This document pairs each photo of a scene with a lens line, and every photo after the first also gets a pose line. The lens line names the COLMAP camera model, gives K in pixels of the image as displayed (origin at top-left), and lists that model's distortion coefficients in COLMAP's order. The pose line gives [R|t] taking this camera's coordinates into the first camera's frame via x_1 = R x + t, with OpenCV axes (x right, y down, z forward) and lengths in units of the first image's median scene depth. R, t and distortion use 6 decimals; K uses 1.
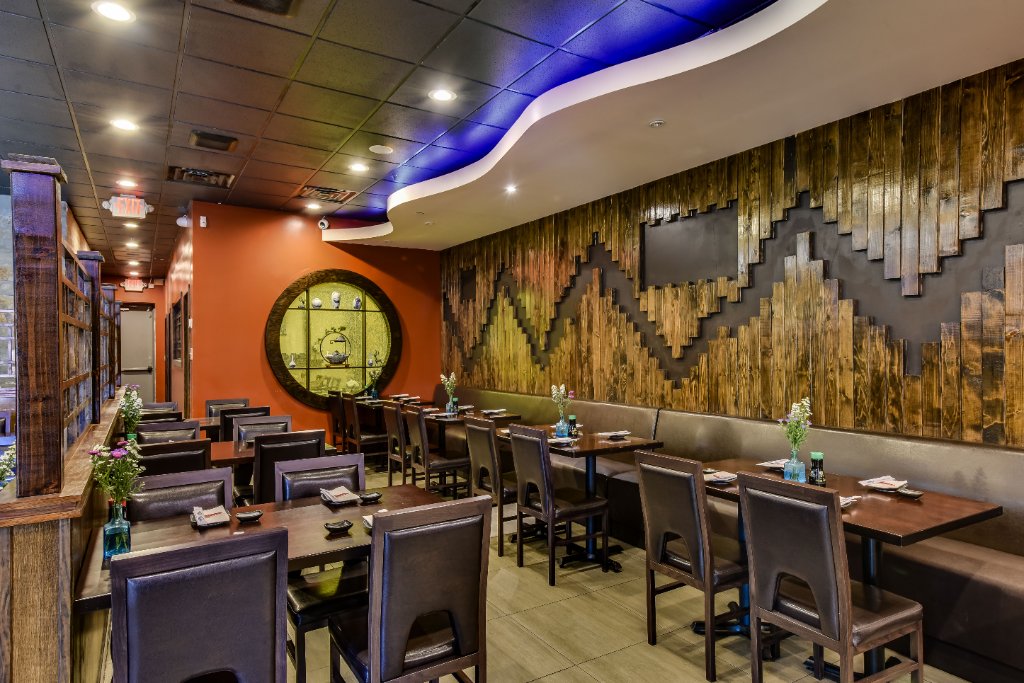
lens RADIAL K [[599.0, 0, 512.0], [0, 599.0, 341.5], [0, 0, 1]] dist [0.004126, 0.000270]
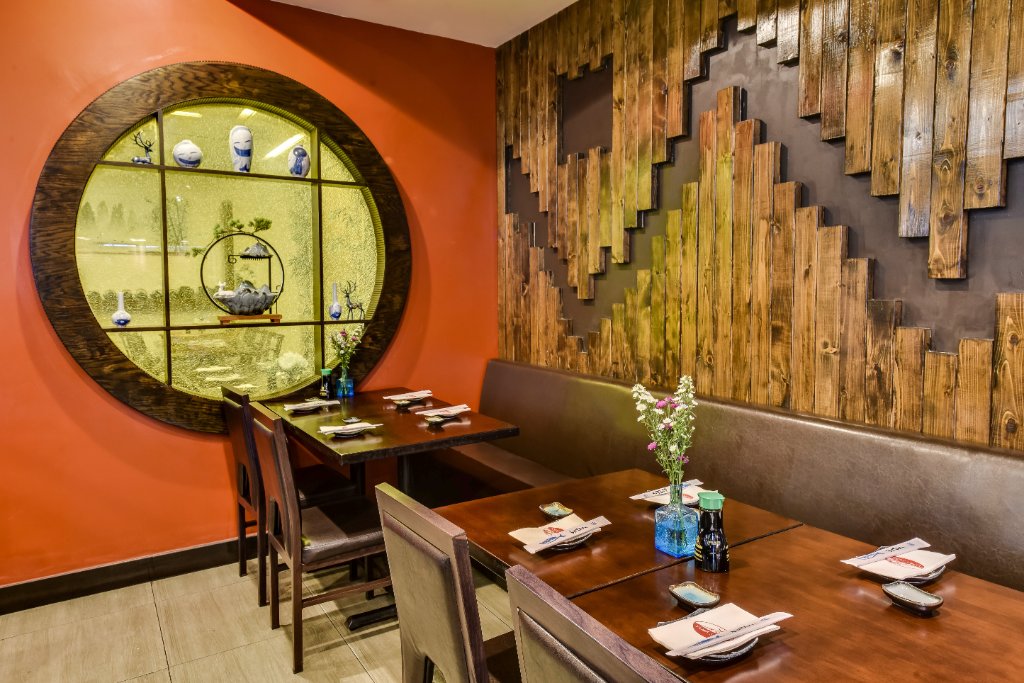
lens RADIAL K [[651.5, 0, 514.6], [0, 651.5, 322.6], [0, 0, 1]] dist [0.001708, 0.000122]
pose [[0.999775, 0.001658, 0.021154, -0.127077], [-0.003215, 0.997271, 0.073760, 0.010347], [-0.020973, -0.073811, 0.997052, 0.569797]]
